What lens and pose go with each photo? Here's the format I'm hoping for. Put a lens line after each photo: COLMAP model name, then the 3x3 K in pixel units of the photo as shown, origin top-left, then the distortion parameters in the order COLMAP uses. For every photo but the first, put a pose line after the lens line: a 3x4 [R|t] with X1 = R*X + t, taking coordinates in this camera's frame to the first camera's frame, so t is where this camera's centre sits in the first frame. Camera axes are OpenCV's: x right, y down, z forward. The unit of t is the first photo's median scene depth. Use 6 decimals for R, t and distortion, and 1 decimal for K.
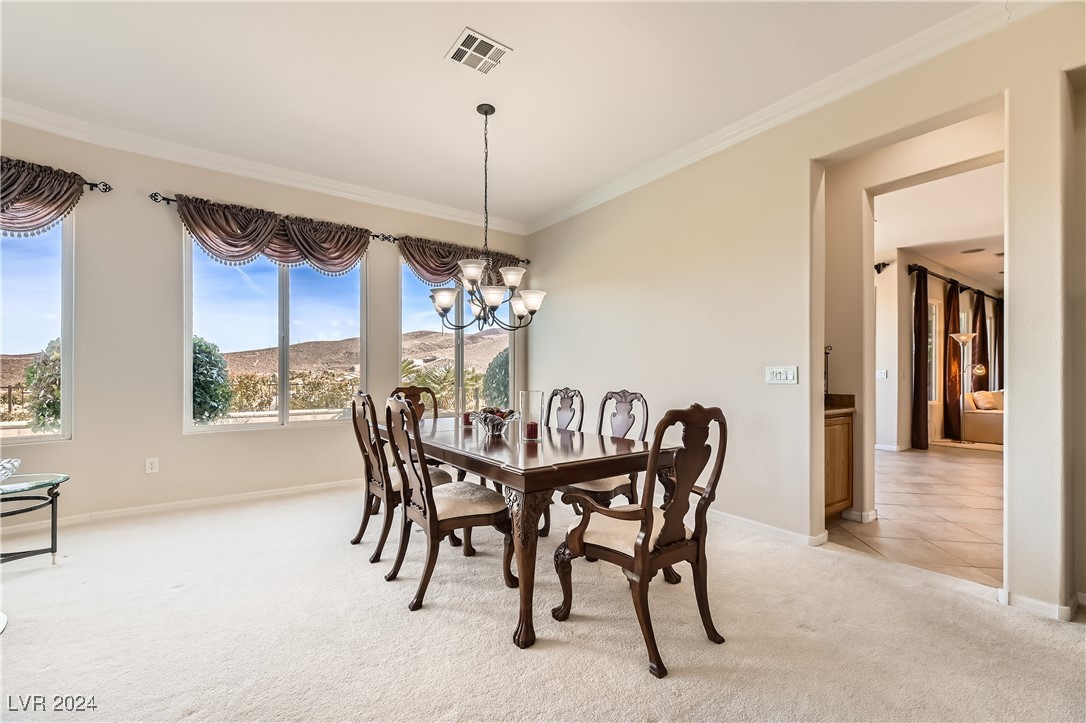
lens RADIAL K [[449.5, 0, 545.3], [0, 449.5, 371.3], [0, 0, 1]] dist [0.004254, 0.000349]
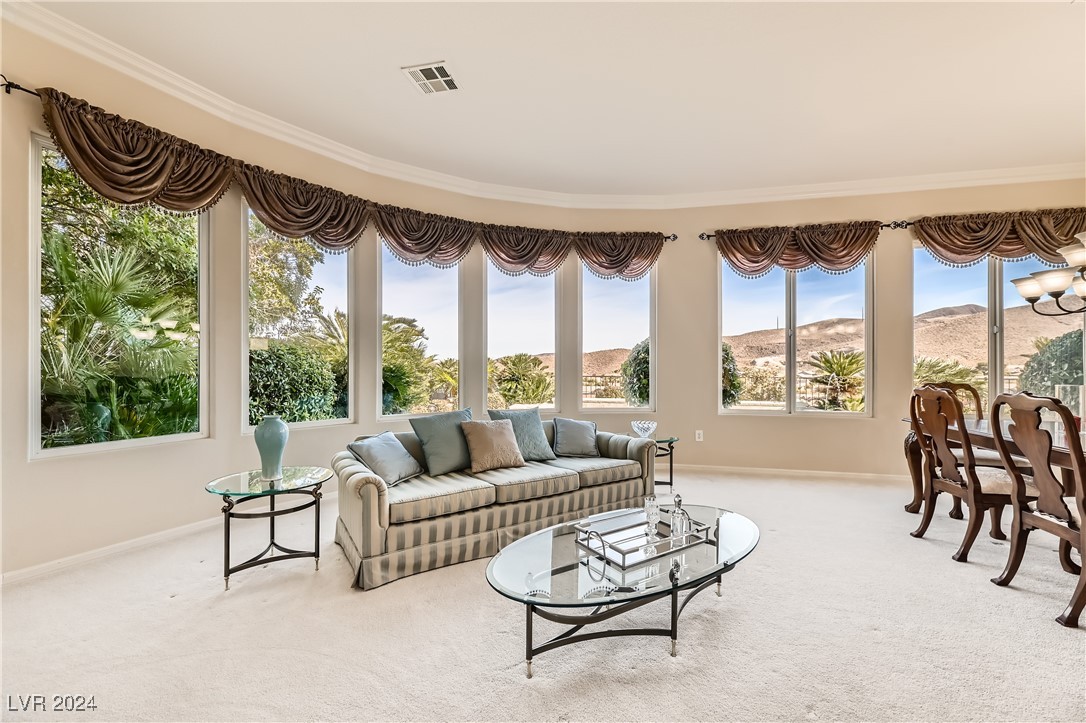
lens RADIAL K [[449.5, 0, 538.2], [0, 449.5, 365.4], [0, 0, 1]] dist [0.004254, 0.000349]
pose [[0.666039, -0.002170, -0.745913, -0.173108], [0.003305, 0.999995, 0.000042, -0.003645], [0.745909, -0.002494, 0.666043, -0.227821]]
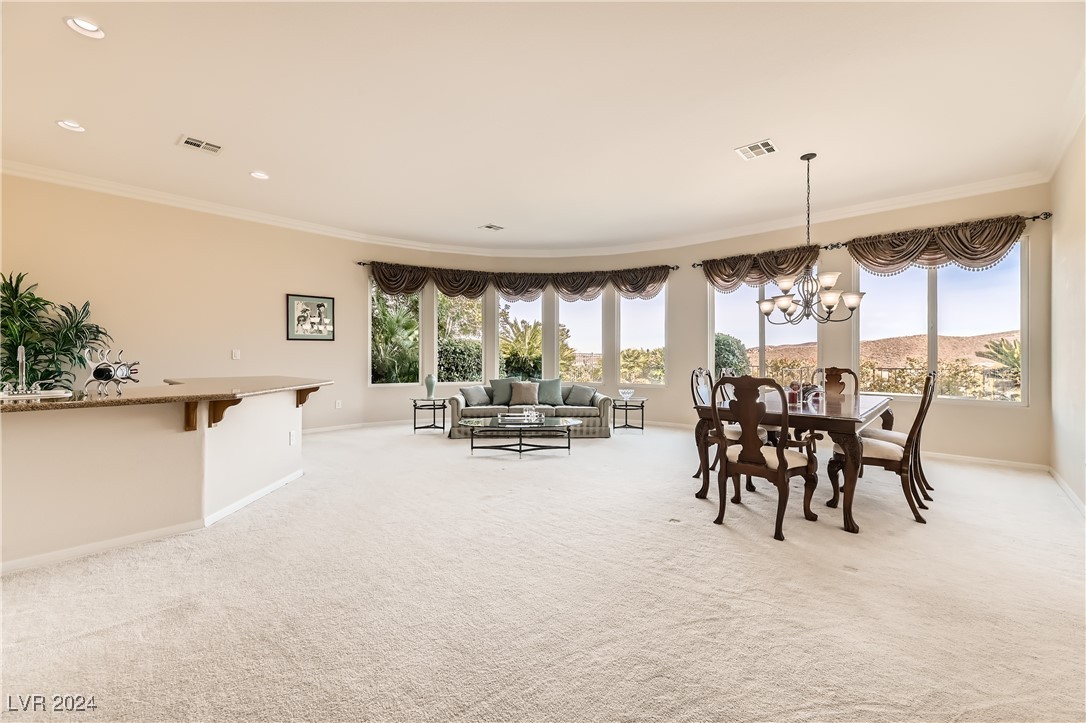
lens RADIAL K [[449.5, 0, 534.0], [0, 449.5, 354.7], [0, 0, 1]] dist [0.004254, 0.000349]
pose [[0.189233, -0.004292, -0.981923, 0.786172], [0.000227, 0.999991, -0.004327, 0.002040], [0.981932, 0.000596, 0.189232, -0.029484]]
